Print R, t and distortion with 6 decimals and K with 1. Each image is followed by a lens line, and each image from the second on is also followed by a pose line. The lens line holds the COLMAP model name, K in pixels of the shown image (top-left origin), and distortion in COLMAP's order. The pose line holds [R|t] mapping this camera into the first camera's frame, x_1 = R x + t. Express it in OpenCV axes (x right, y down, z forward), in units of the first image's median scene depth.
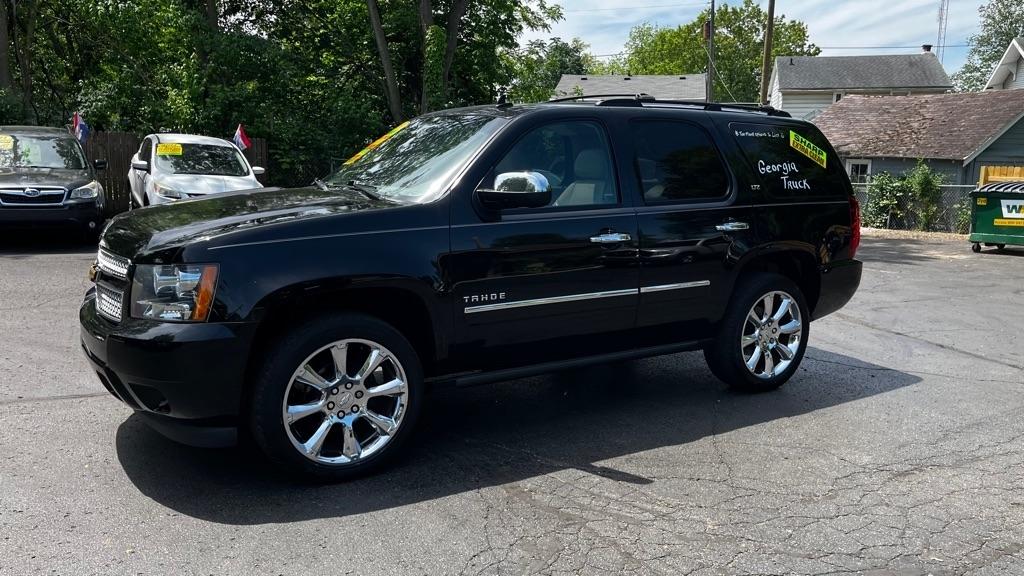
lens RADIAL K [[765.7, 0, 511.2], [0, 765.7, 292.3], [0, 0, 1]] dist [0.061932, -0.074179]
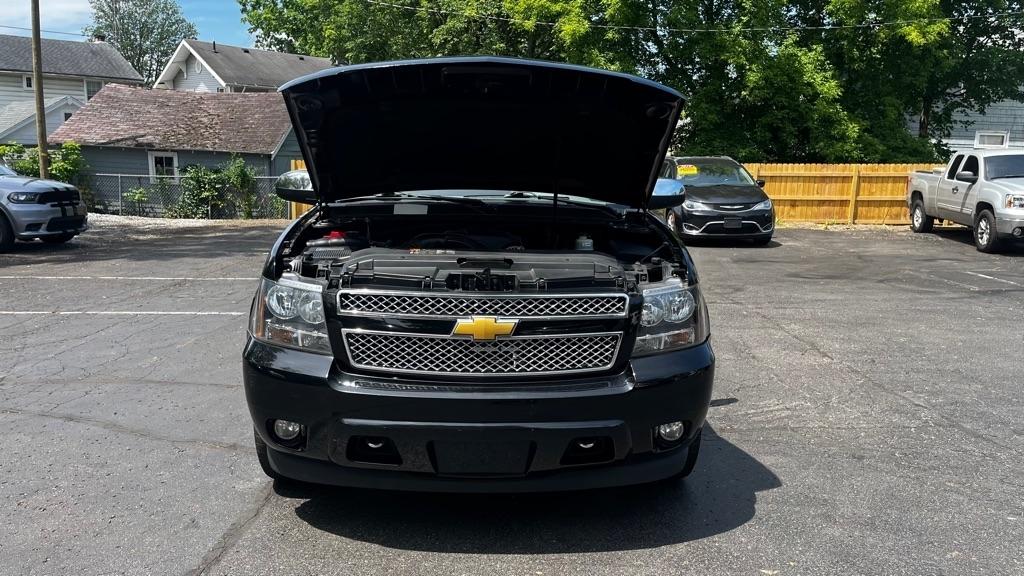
lens RADIAL K [[765.7, 0, 520.7], [0, 765.7, 294.5], [0, 0, 1]] dist [0.061932, -0.074179]
pose [[0.501982, -0.153479, 0.851151, -0.197787], [0.138787, 0.985670, 0.095883, -0.022389], [-0.853670, 0.069997, 0.516089, 0.104468]]
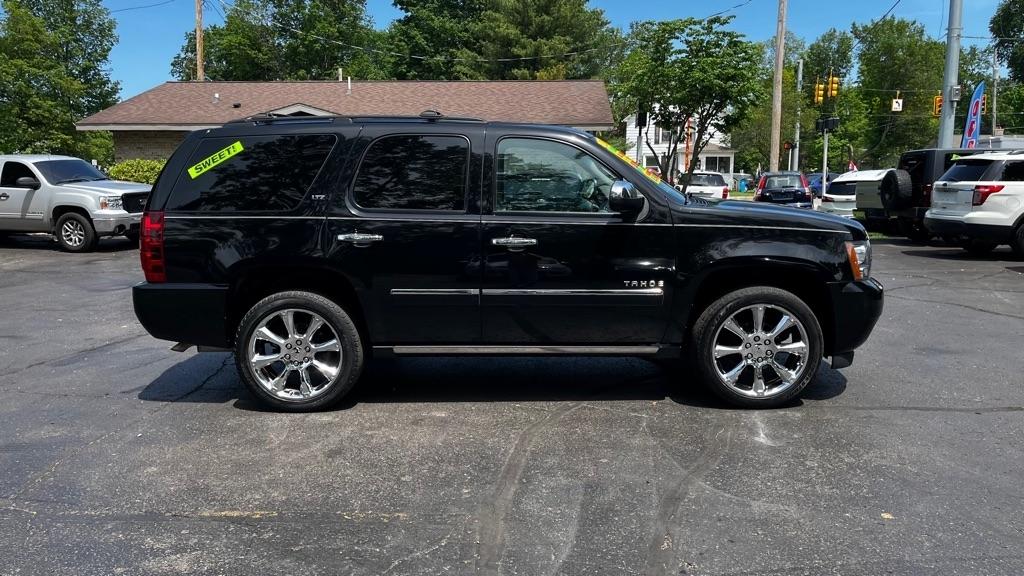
lens RADIAL K [[765.7, 0, 508.1], [0, 765.7, 286.6], [0, 0, 1]] dist [0.061932, -0.074179]
pose [[-0.820351, -0.092397, 0.564347, -0.138651], [0.092922, 0.952208, 0.290973, -0.086282], [-0.564261, 0.291141, -0.772559, 0.485071]]
